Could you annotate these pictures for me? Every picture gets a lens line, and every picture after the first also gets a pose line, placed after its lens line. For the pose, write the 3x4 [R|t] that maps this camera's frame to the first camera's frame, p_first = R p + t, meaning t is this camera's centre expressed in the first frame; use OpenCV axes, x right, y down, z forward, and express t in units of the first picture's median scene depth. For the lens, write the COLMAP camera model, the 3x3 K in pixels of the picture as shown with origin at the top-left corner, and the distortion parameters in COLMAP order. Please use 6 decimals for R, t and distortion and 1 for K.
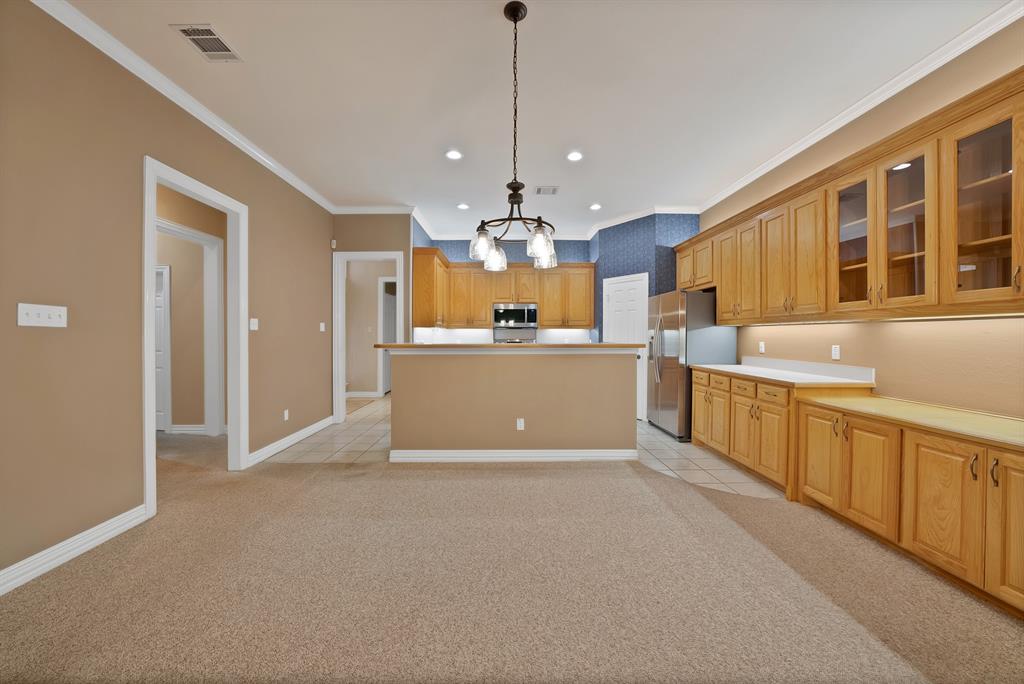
lens RADIAL K [[370.1, 0, 509.5], [0, 370.1, 338.9], [0, 0, 1]] dist [-0.014903, 0.000056]
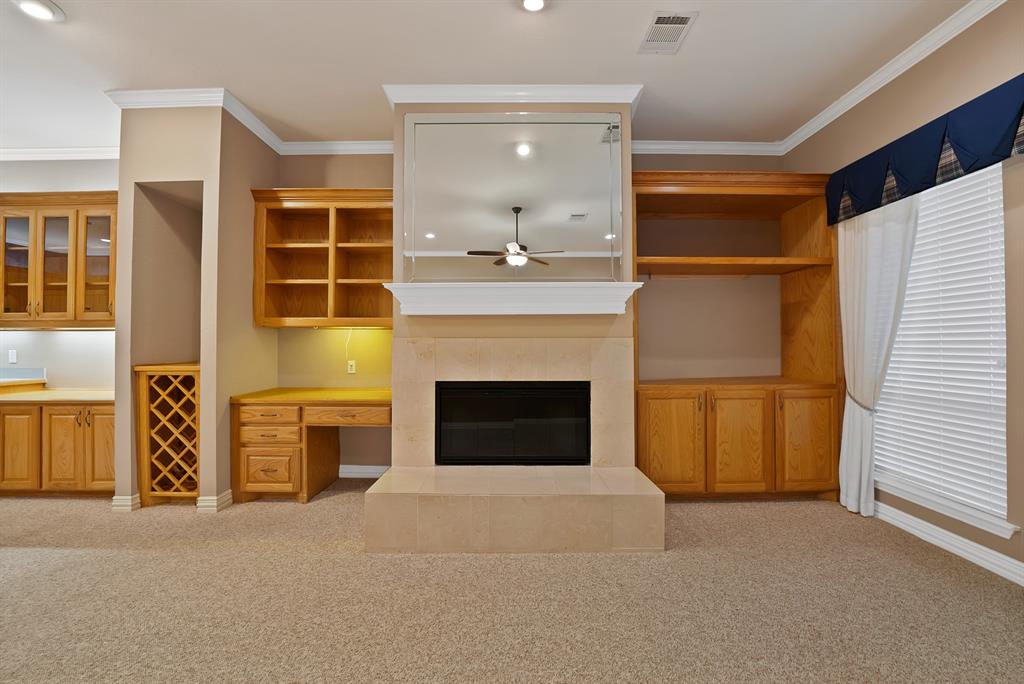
lens RADIAL K [[367.4, 0, 510.1], [0, 367.4, 343.4], [0, 0, 1]] dist [-0.019856, 0.000314]
pose [[0.012127, 0.008994, 0.999886, -0.118175], [0.010864, 0.999899, -0.009126, 0.015639], [-0.999867, 0.010974, 0.012028, -0.360526]]
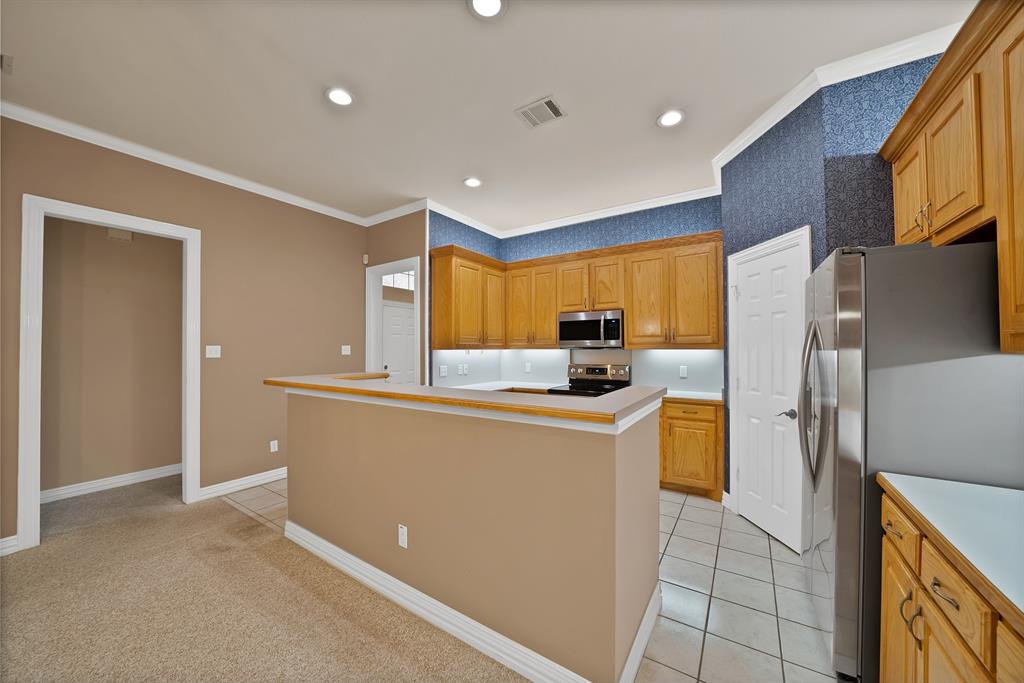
lens RADIAL K [[365.8, 0, 504.1], [0, 365.8, 344.3], [0, 0, 1]] dist [-0.020186, 0.000108]
pose [[0.826769, -0.008710, -0.562475, 0.357972], [-0.001230, 0.999850, -0.017291, -0.033491], [0.562541, 0.014987, 0.826634, 0.498822]]
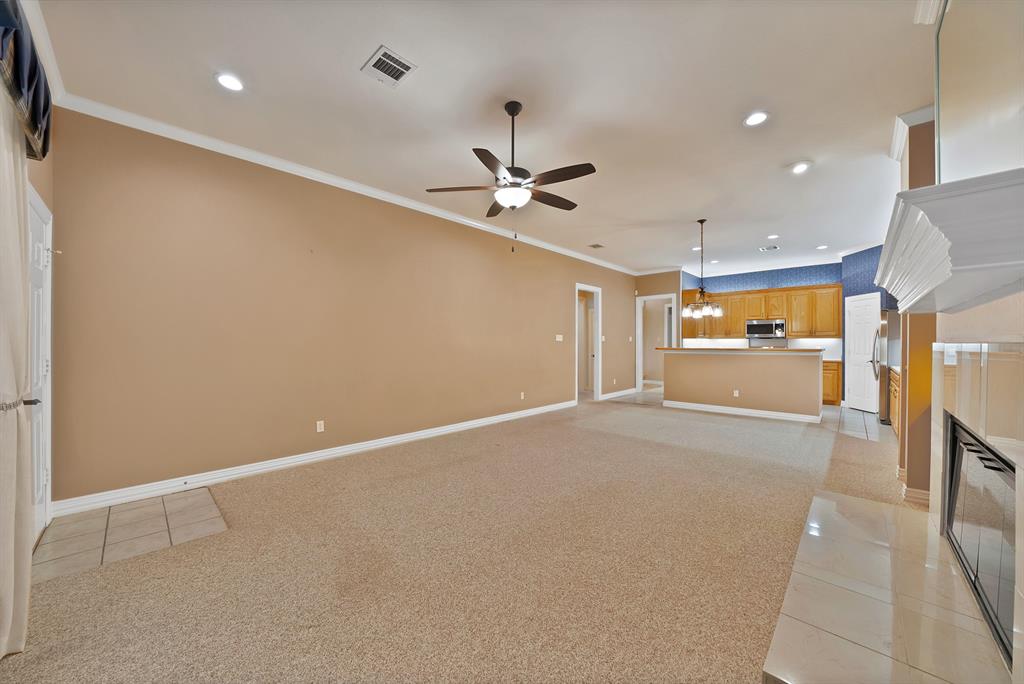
lens RADIAL K [[367.4, 0, 510.1], [0, 367.4, 343.4], [0, 0, 1]] dist [-0.019856, 0.000314]
pose [[0.718190, 0.002391, -0.695843, 0.370347], [-0.007159, 0.999967, -0.003952, 0.003075], [0.695811, 0.007820, 0.718183, -0.808594]]
